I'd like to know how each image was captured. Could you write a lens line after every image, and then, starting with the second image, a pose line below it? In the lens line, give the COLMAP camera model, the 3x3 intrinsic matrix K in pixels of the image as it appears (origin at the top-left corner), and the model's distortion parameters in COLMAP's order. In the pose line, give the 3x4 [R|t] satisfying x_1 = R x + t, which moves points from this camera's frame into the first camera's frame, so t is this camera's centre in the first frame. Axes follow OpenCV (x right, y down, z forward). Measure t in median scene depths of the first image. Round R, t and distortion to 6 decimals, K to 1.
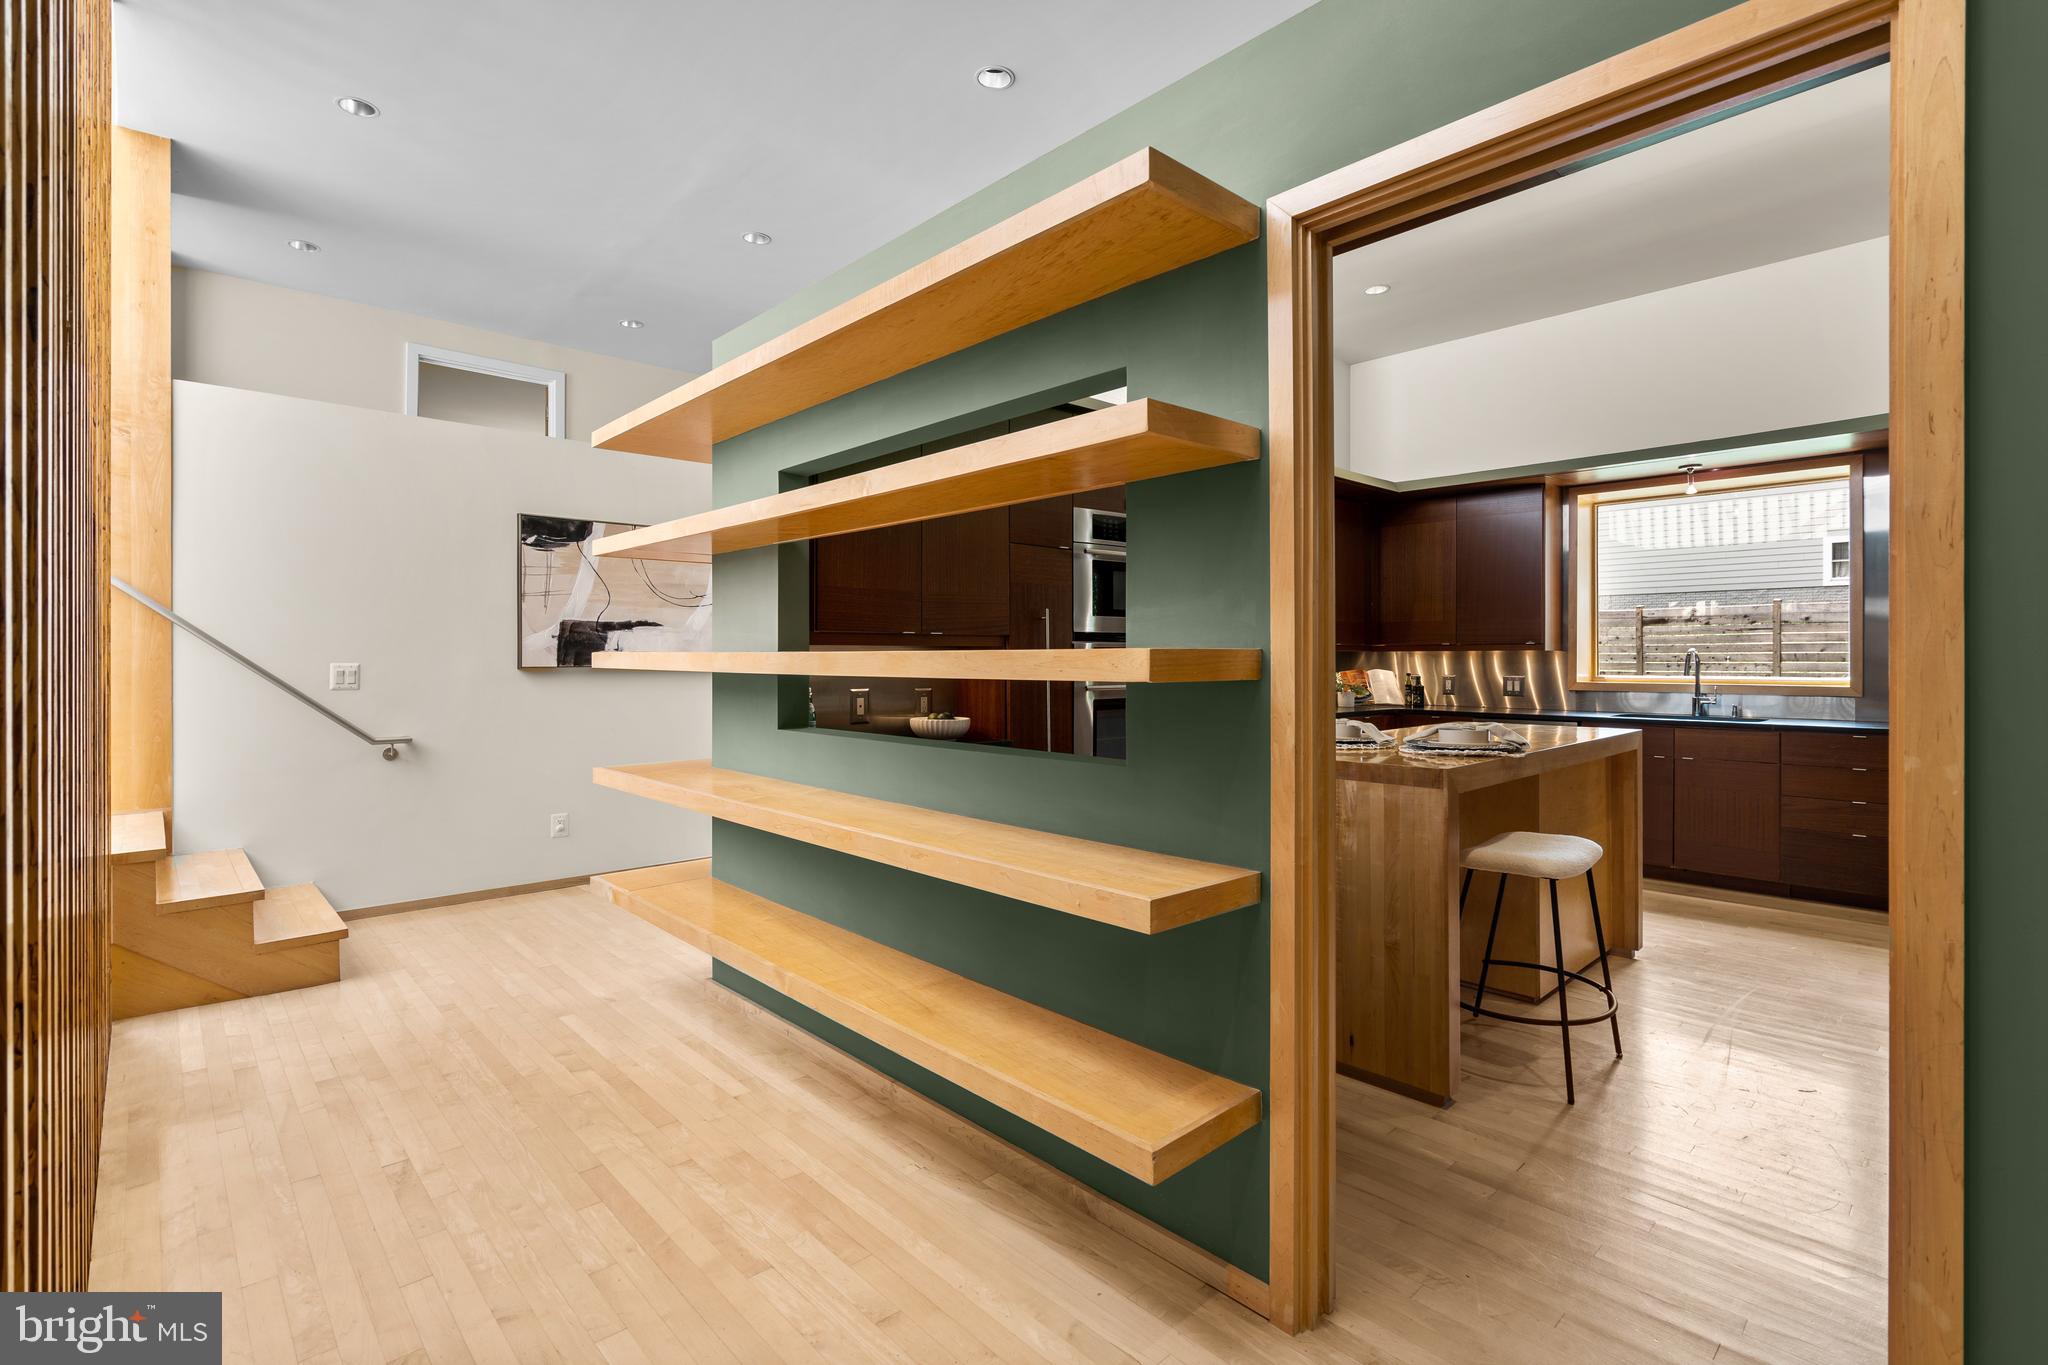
lens RADIAL K [[946.4, 0, 1020.3], [0, 946.4, 663.5], [0, 0, 1]] dist [-0.001906, 0.000567]
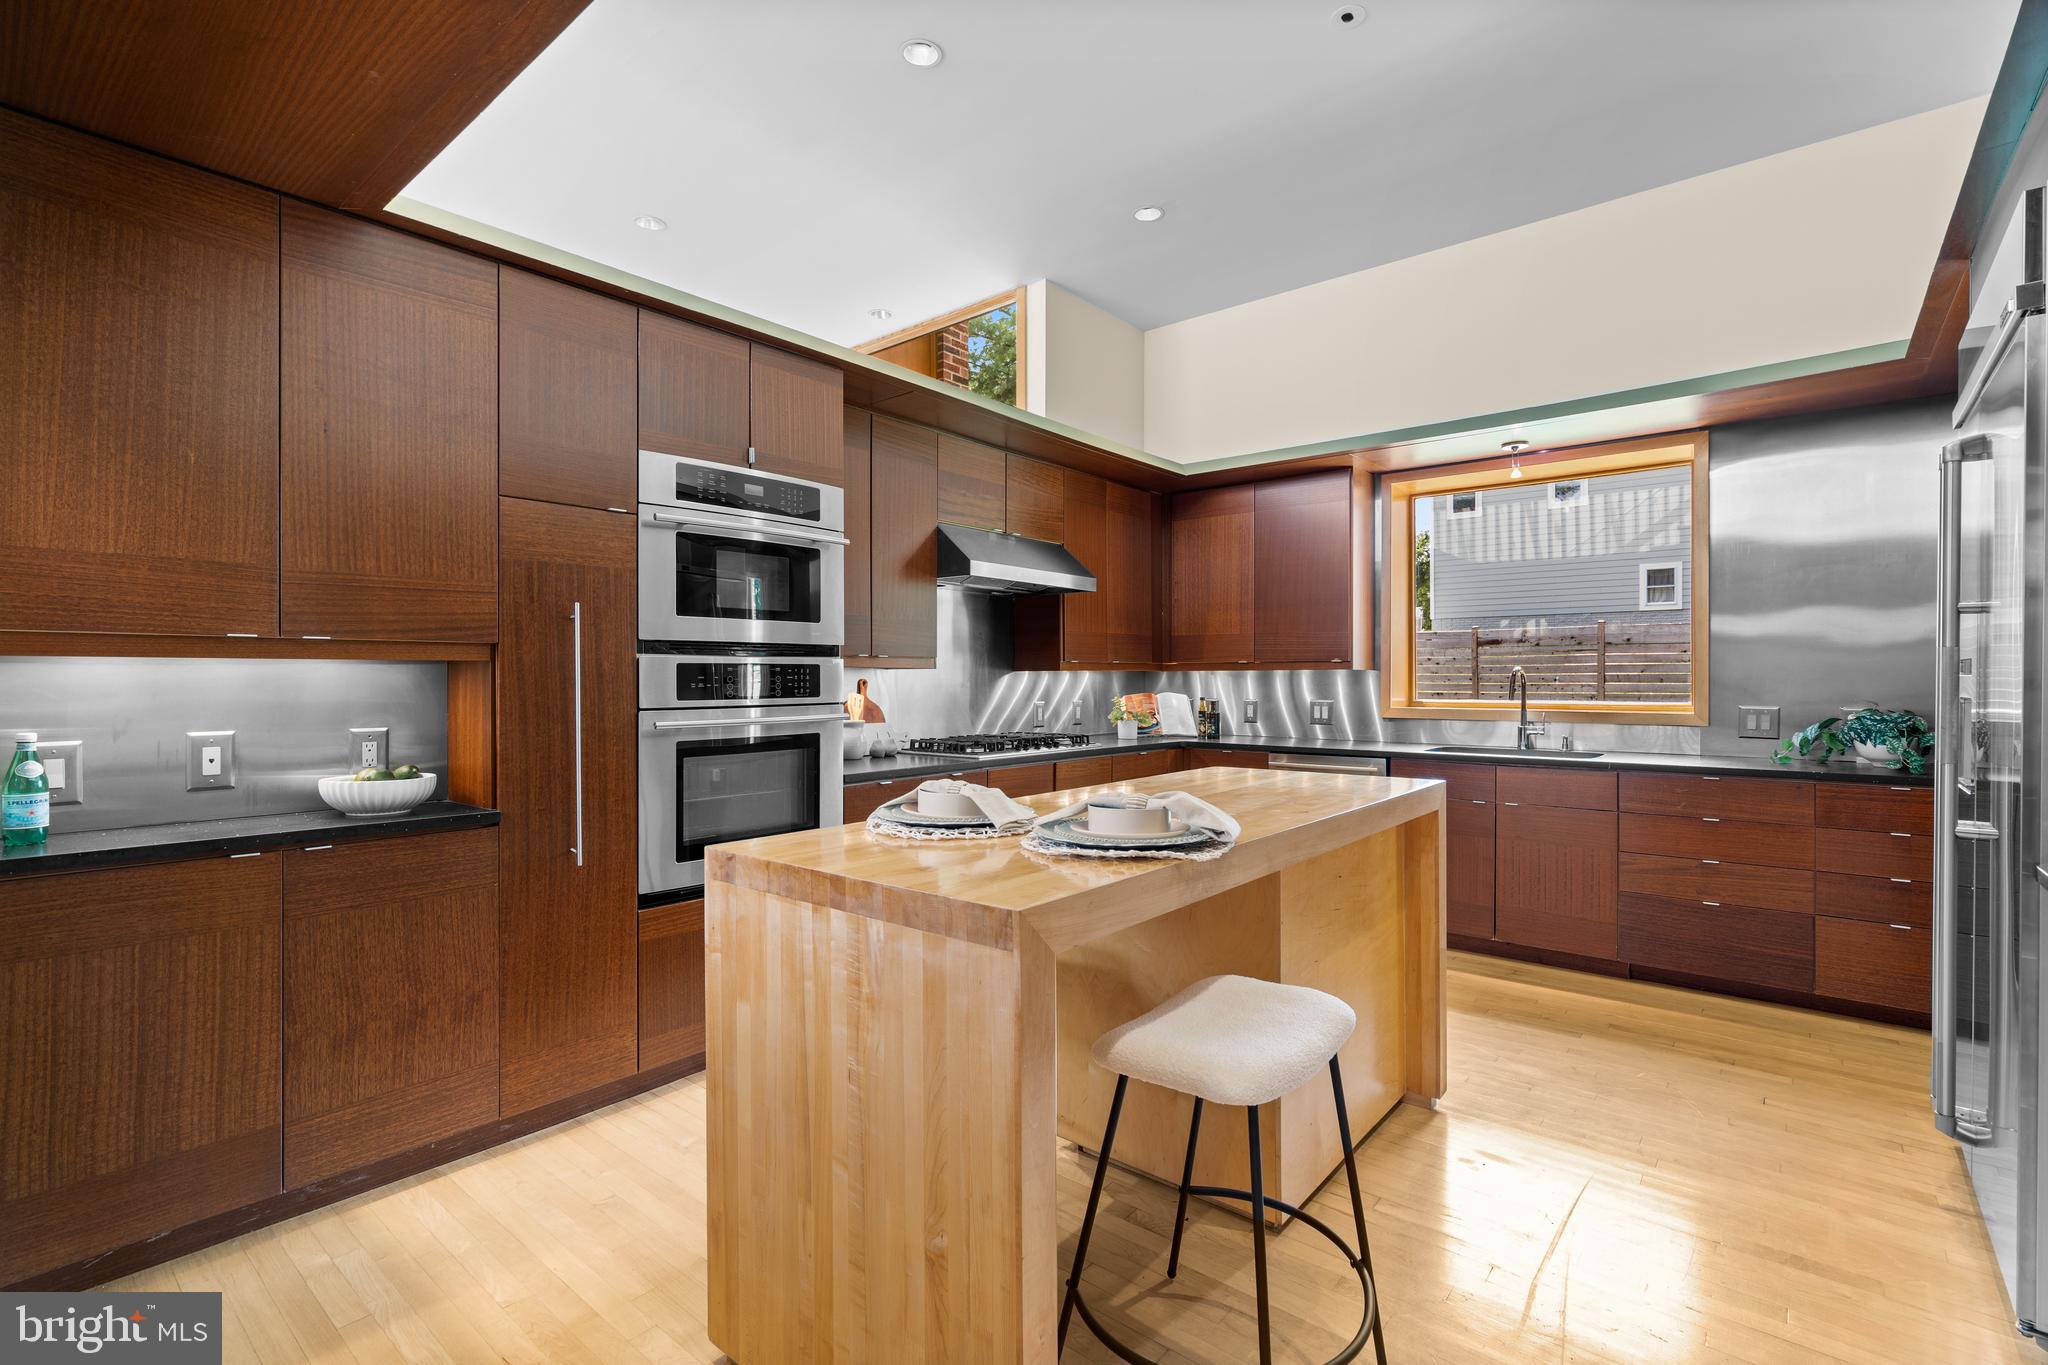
lens RADIAL K [[946.4, 0, 1026.1], [0, 946.4, 687.4], [0, 0, 1]] dist [-0.001906, 0.000567]
pose [[0.991340, -0.002014, 0.131308, 0.157731], [0.001747, 0.999996, 0.002145, -0.000606], [-0.131311, -0.001897, 0.991339, 0.212066]]
